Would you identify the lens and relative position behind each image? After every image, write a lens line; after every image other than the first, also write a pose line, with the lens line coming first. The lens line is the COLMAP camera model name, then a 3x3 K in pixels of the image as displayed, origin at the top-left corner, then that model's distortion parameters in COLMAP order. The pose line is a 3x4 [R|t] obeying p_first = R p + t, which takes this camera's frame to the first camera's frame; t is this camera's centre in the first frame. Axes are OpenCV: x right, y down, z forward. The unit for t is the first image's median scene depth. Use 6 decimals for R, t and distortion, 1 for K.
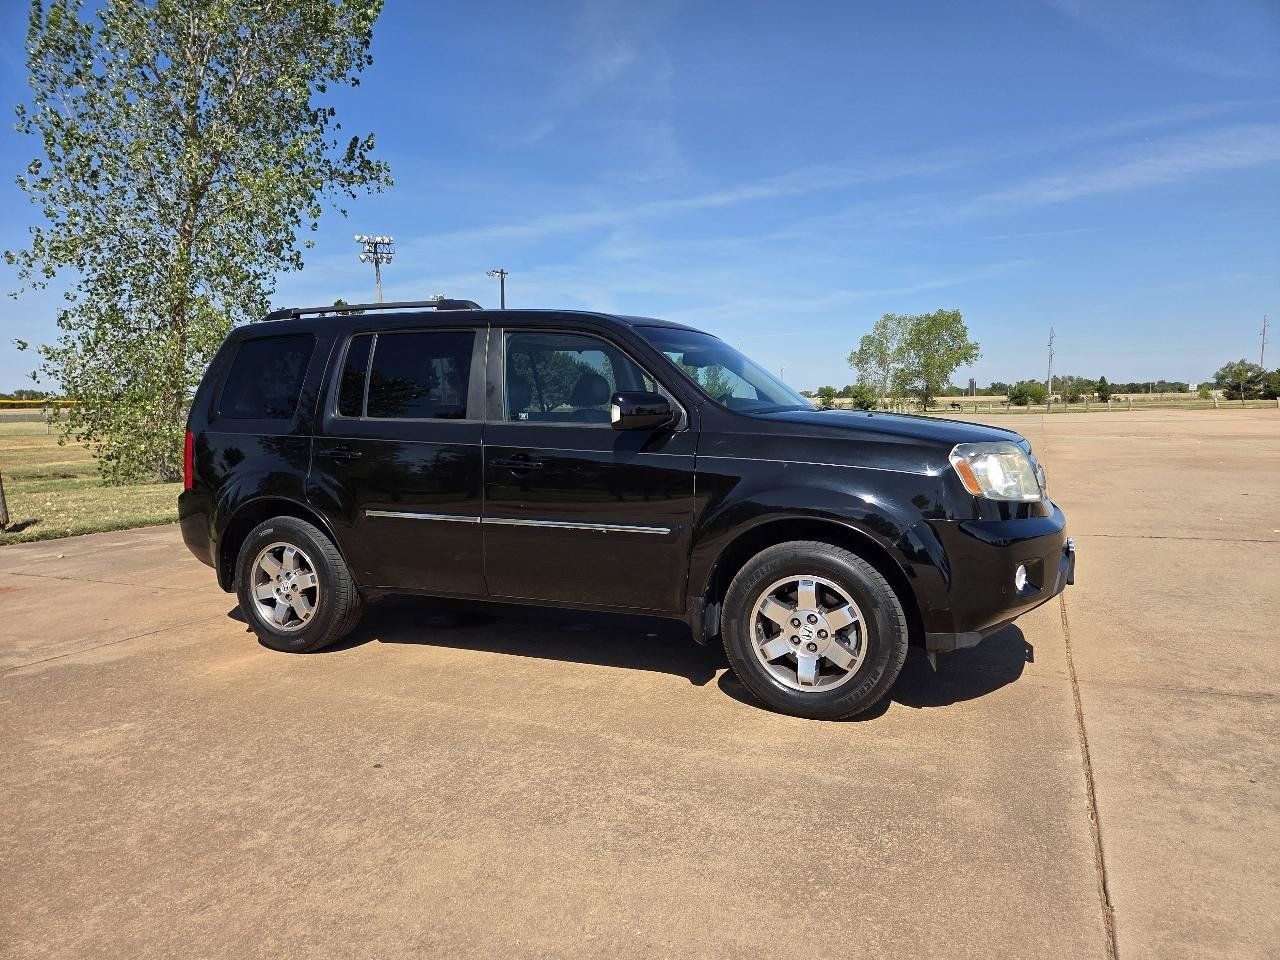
lens RADIAL K [[840.0, 0, 664.6], [0, 840.0, 483.4], [0, 0, 1]] dist [0.051769, -0.045918]
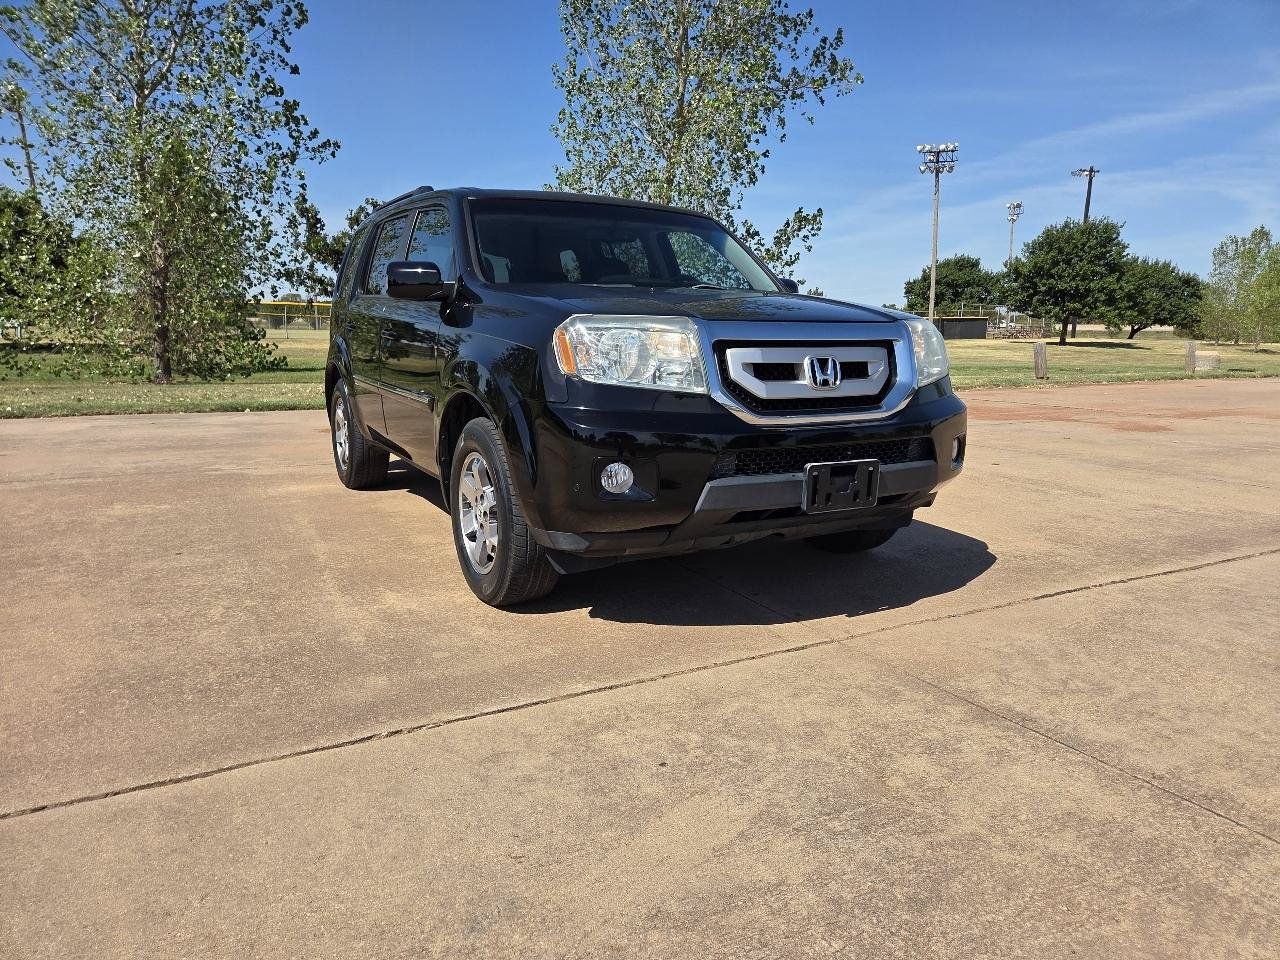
lens RADIAL K [[856.0, 0, 669.5], [0, 856.0, 483.2], [0, 0, 1]] dist [0.059627, -0.055031]
pose [[0.803432, 0.128351, -0.581397, 0.923347], [-0.076007, 0.990609, 0.113655, 0.015985], [0.590525, -0.047124, 0.805642, 0.340199]]
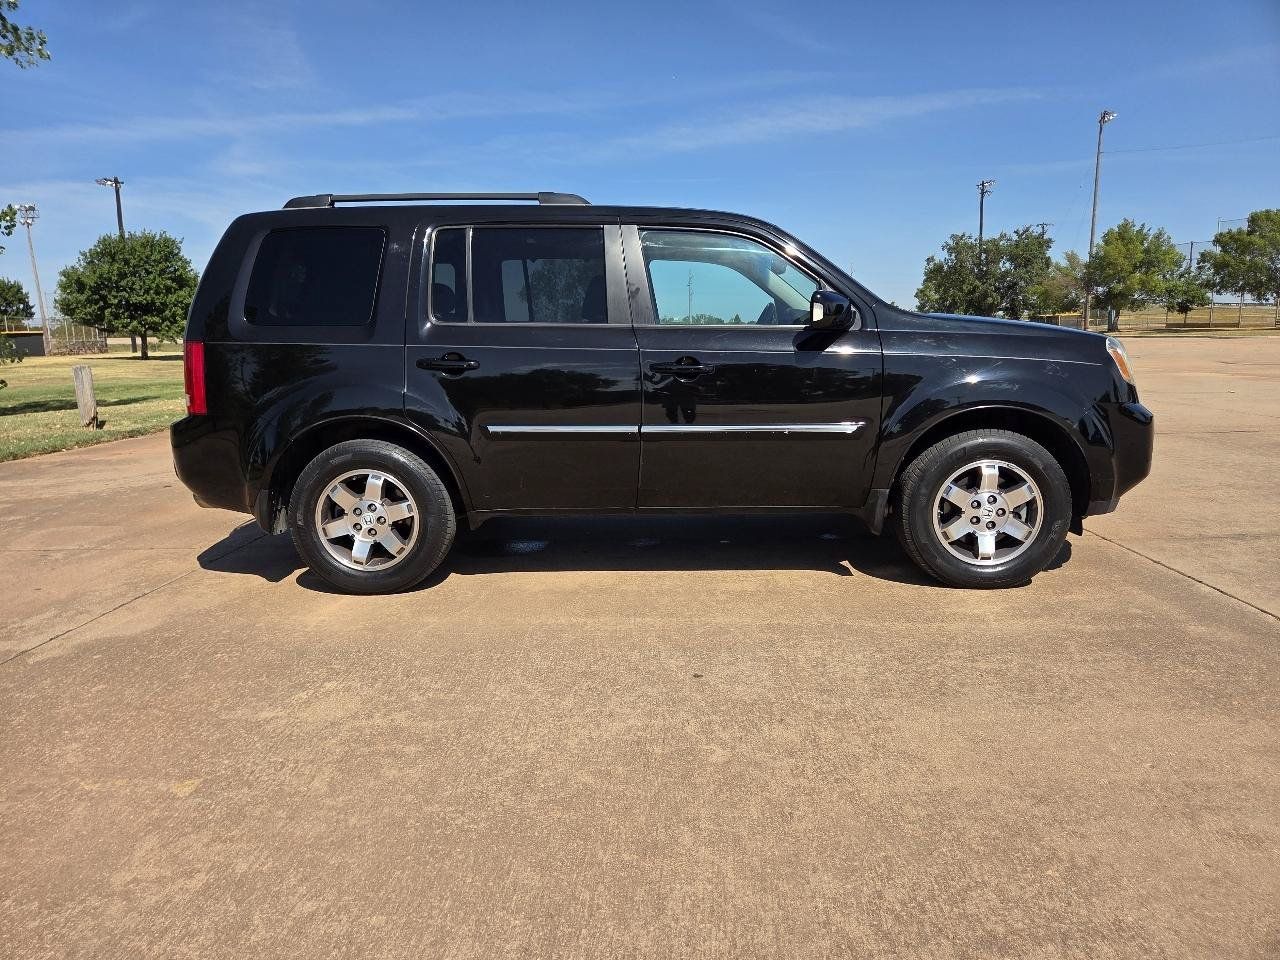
lens RADIAL K [[836.8, 0, 647.6], [0, 836.8, 474.4], [0, 0, 1]] dist [0.057899, -0.051237]
pose [[0.933507, -0.060770, 0.353372, -0.641391], [0.037503, 0.996676, 0.072328, 0.031394], [-0.356593, -0.054266, 0.932683, 0.132447]]
